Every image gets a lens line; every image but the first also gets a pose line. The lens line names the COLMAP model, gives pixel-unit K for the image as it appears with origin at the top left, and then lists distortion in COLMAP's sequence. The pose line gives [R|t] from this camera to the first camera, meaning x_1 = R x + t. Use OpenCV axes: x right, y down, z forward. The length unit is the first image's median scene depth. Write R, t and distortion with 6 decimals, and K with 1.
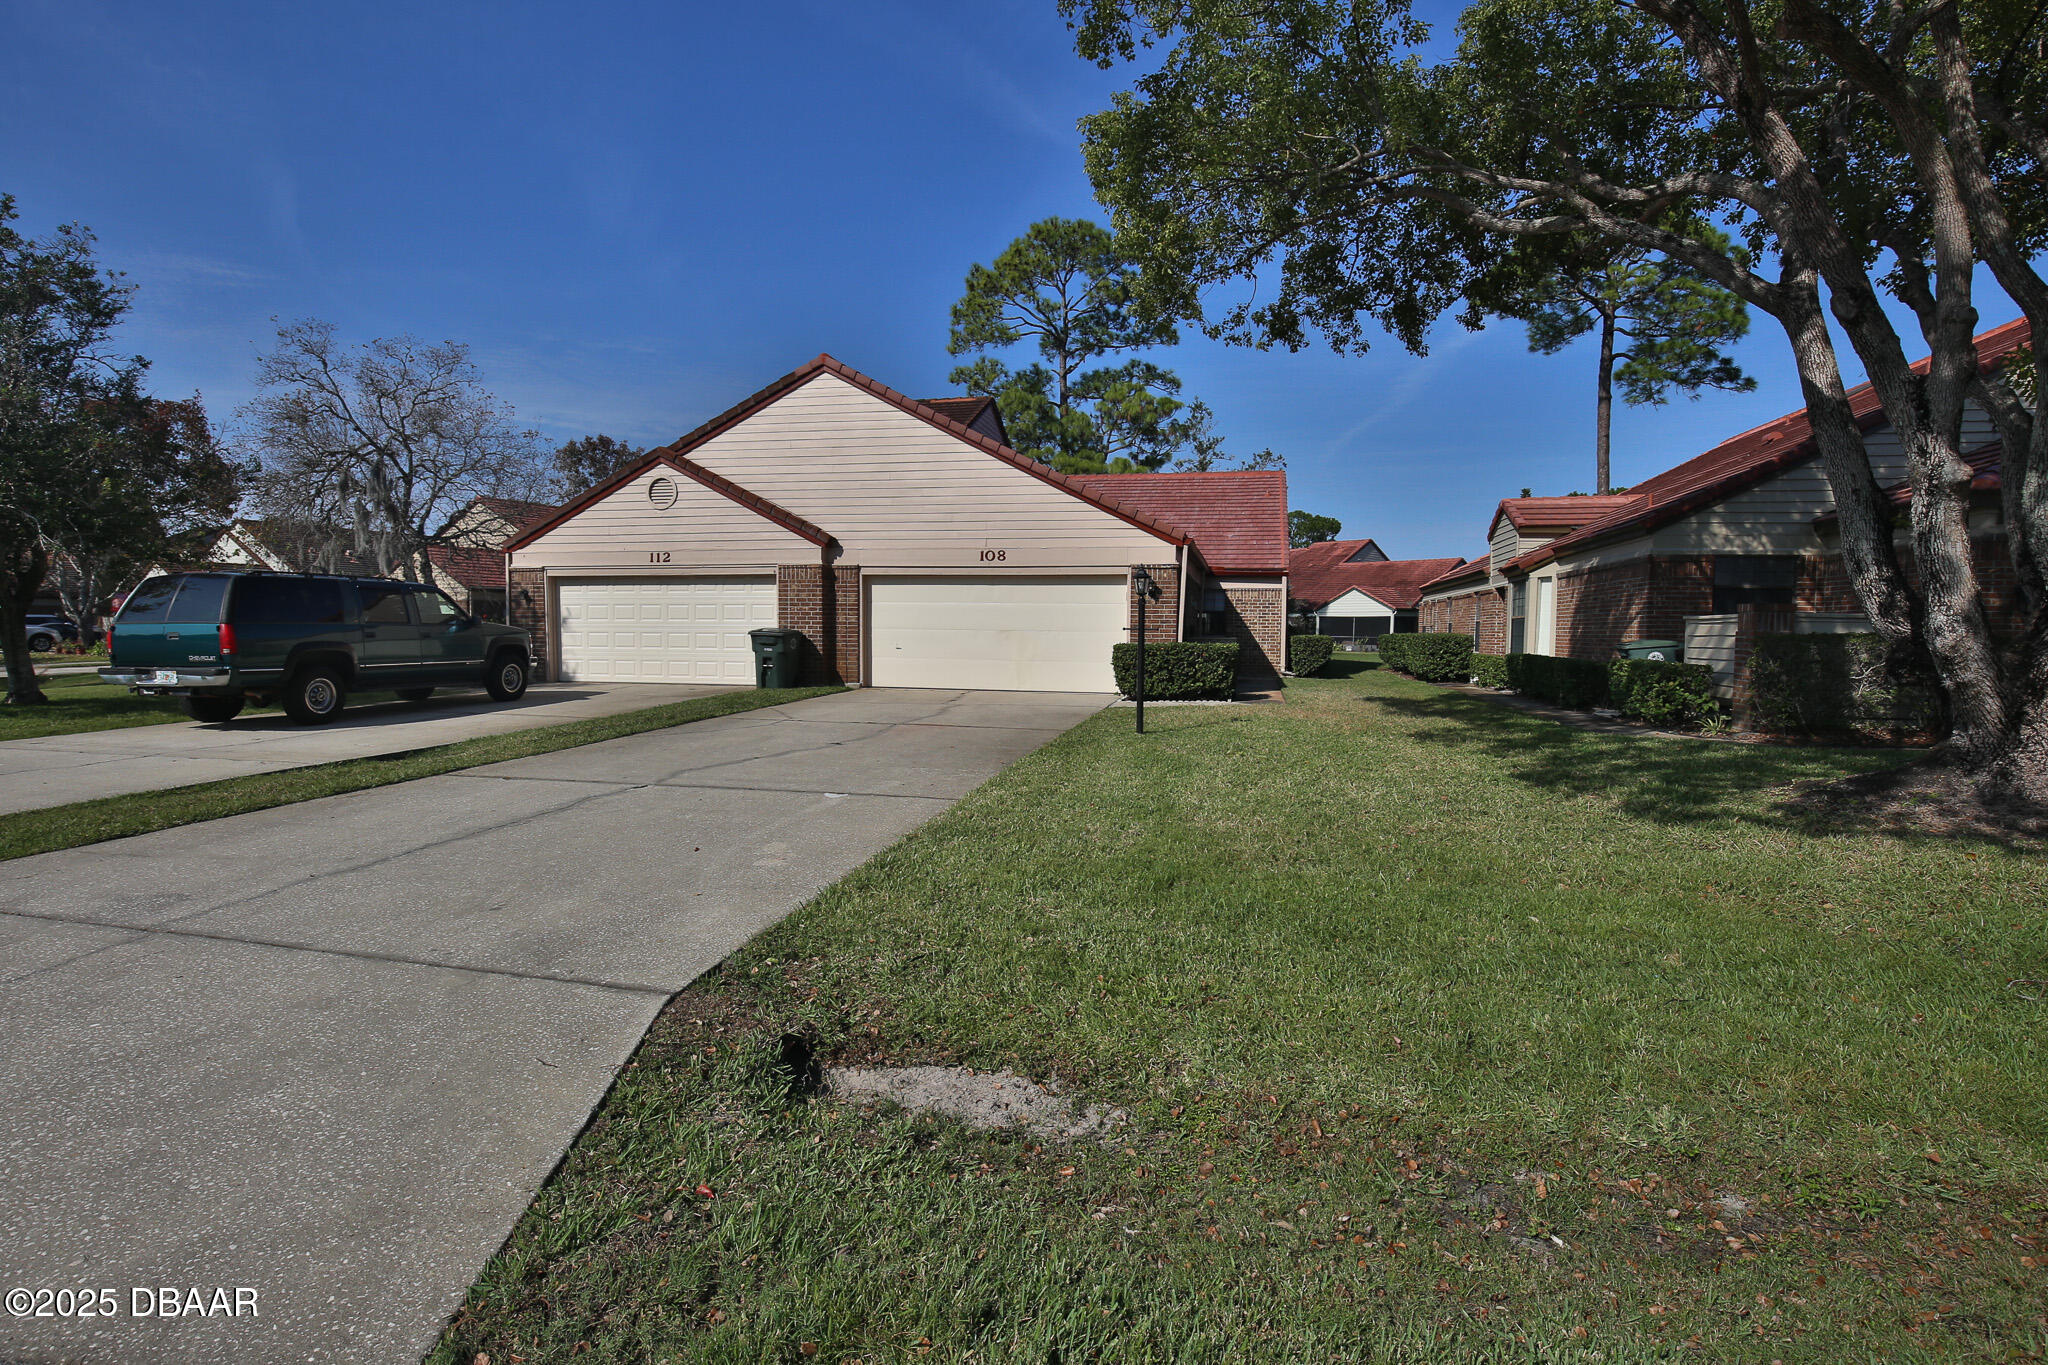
lens RADIAL K [[992.3, 0, 1029.0], [0, 992.3, 691.0], [0, 0, 1]] dist [-0.030638, 0.000237]
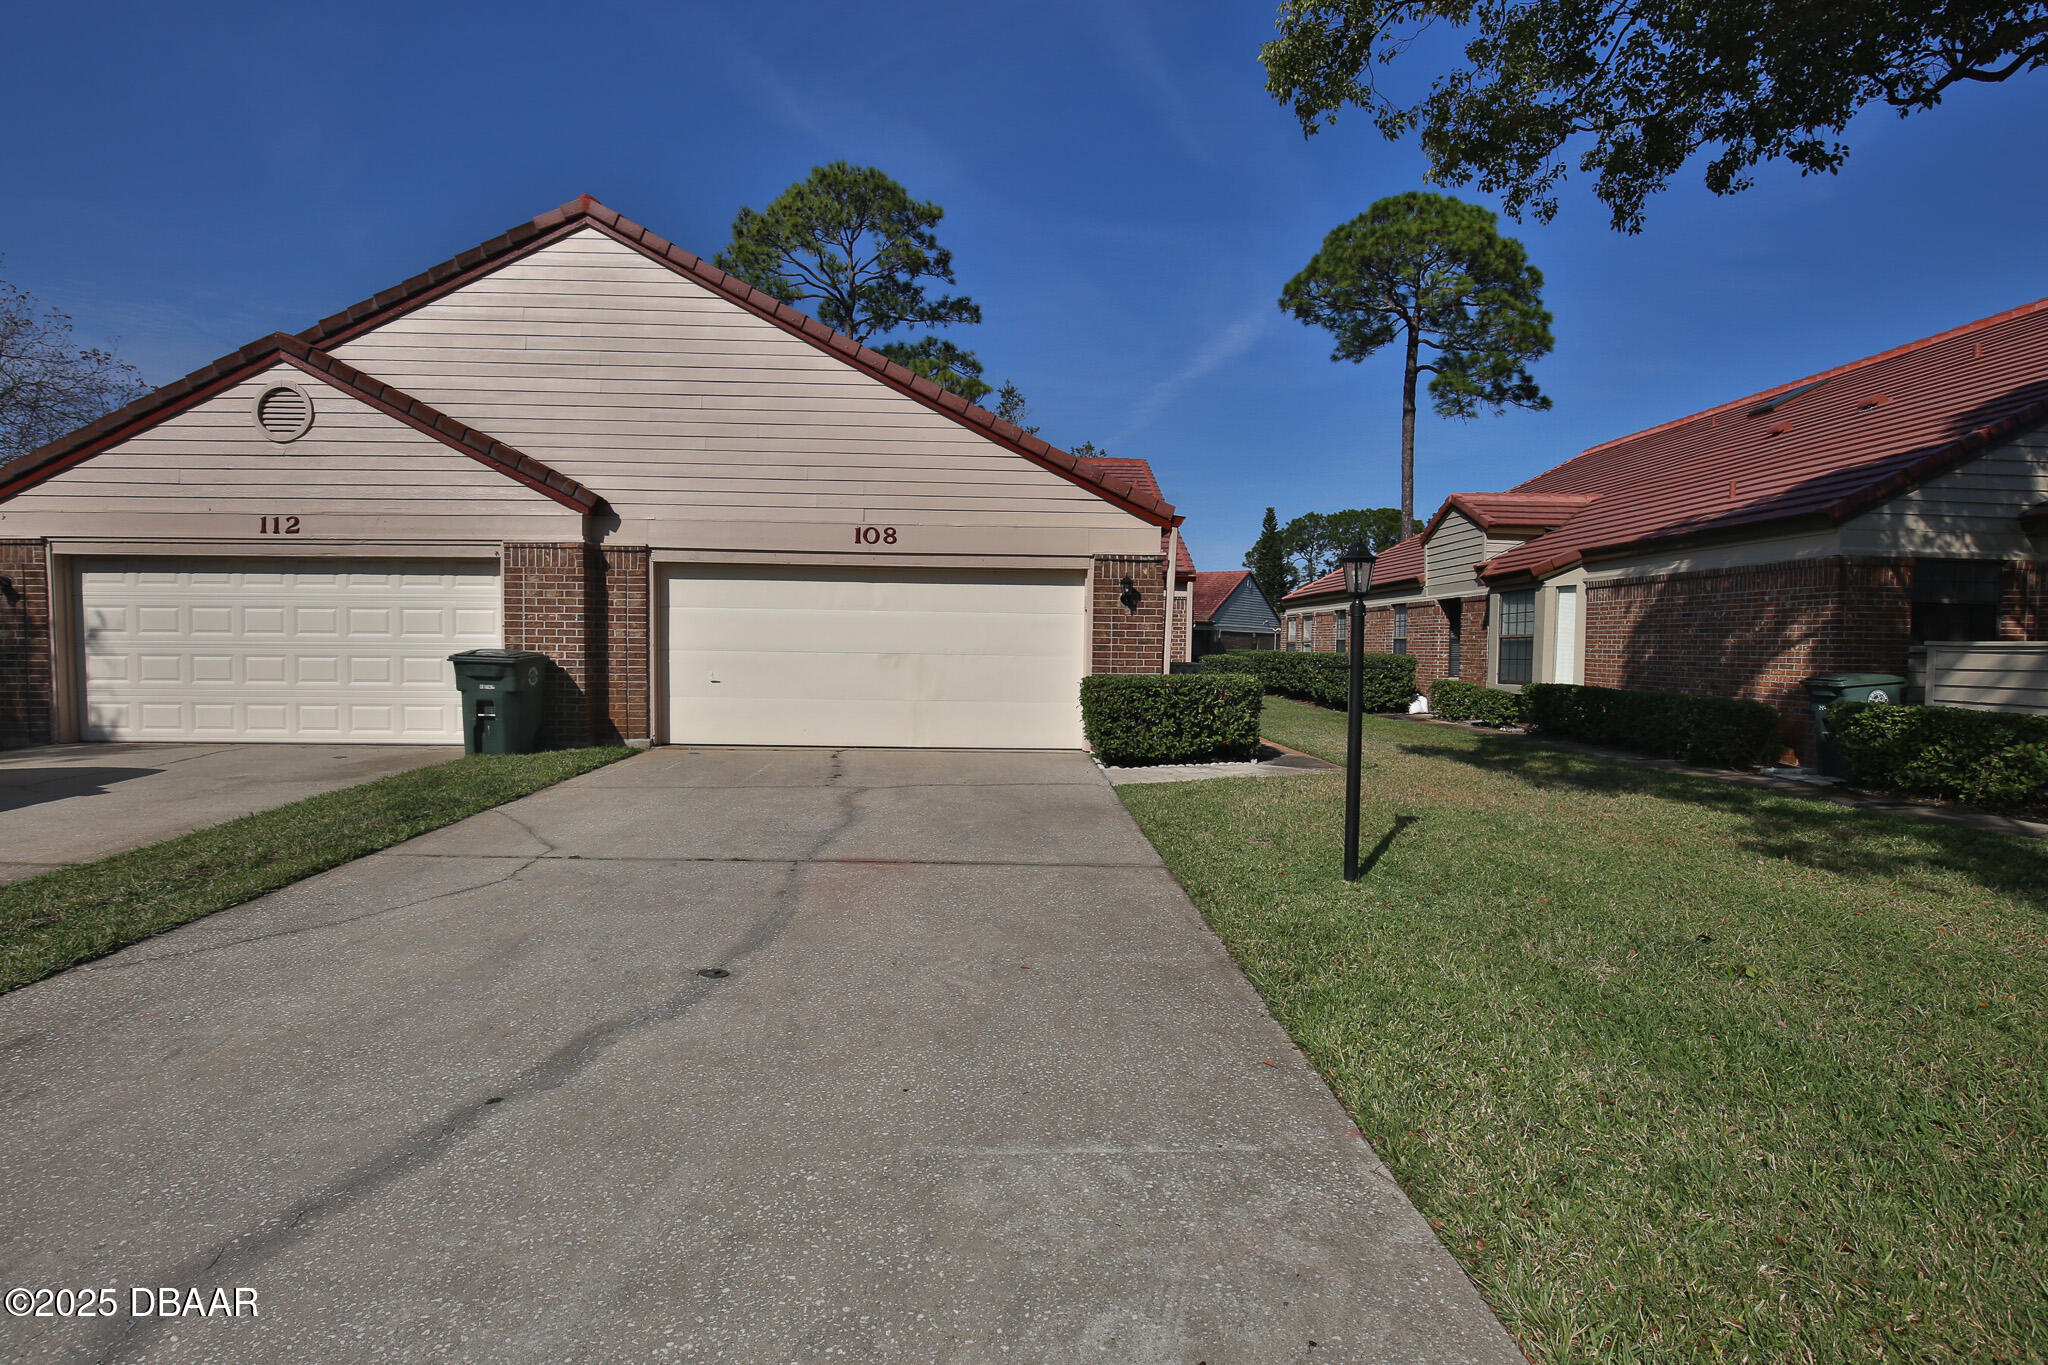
lens RADIAL K [[992.3, 0, 1029.0], [0, 992.3, 691.0], [0, 0, 1]] dist [-0.030638, 0.000237]
pose [[0.966606, -0.008499, 0.256127, -0.099225], [0.011004, 0.999905, -0.008347, -0.029510], [-0.256032, 0.010887, 0.966607, 0.345791]]
